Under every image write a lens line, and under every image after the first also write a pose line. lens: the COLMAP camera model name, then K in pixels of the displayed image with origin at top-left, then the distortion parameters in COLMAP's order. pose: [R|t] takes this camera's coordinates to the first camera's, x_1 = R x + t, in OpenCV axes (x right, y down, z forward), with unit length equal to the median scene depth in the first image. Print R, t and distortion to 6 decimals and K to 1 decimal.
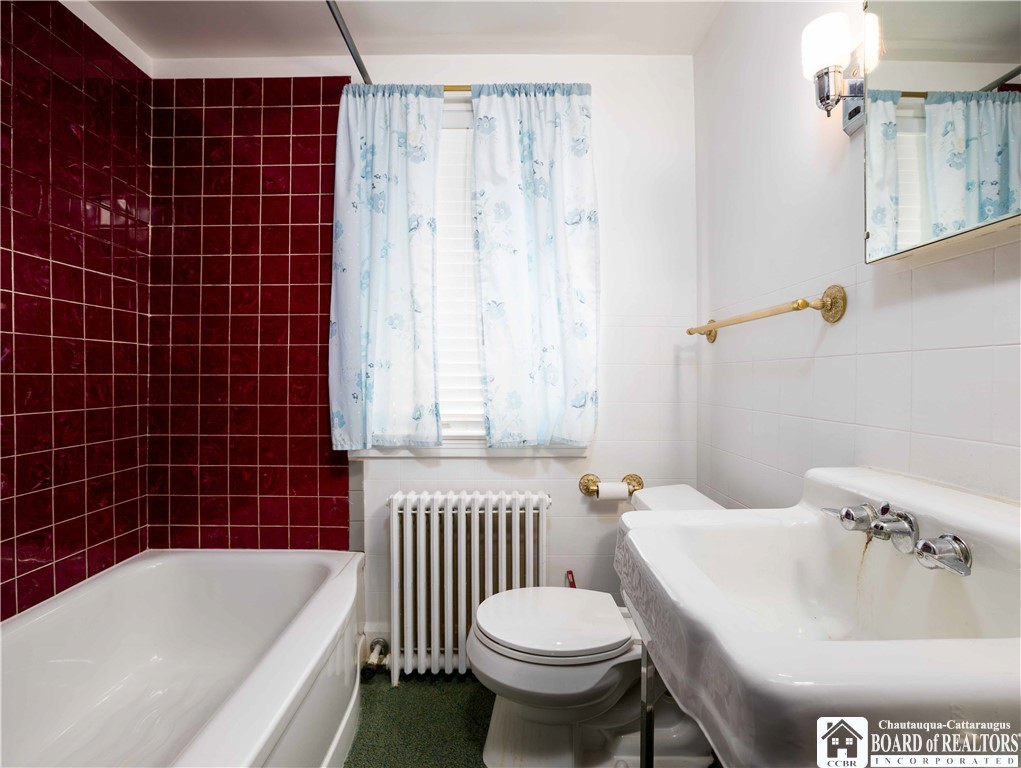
lens RADIAL K [[509.2, 0, 511.5], [0, 509.2, 383.0], [0, 0, 1]] dist [-0.049645, 0.022476]
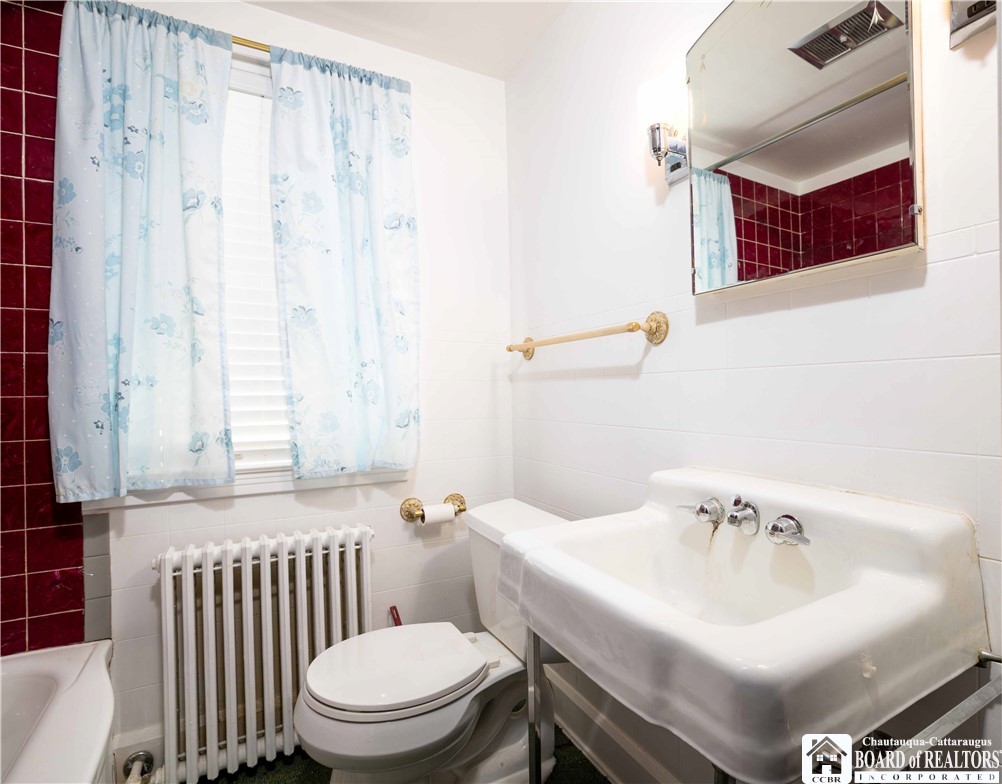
lens RADIAL K [[516.2, 0, 501.0], [0, 516.2, 392.0], [0, 0, 1]] dist [-0.041906, 0.018882]
pose [[0.874790, -0.011512, 0.484365, -0.158998], [0.018643, 0.999777, -0.009908, -0.003300], [-0.484143, 0.017697, 0.874810, 0.089841]]
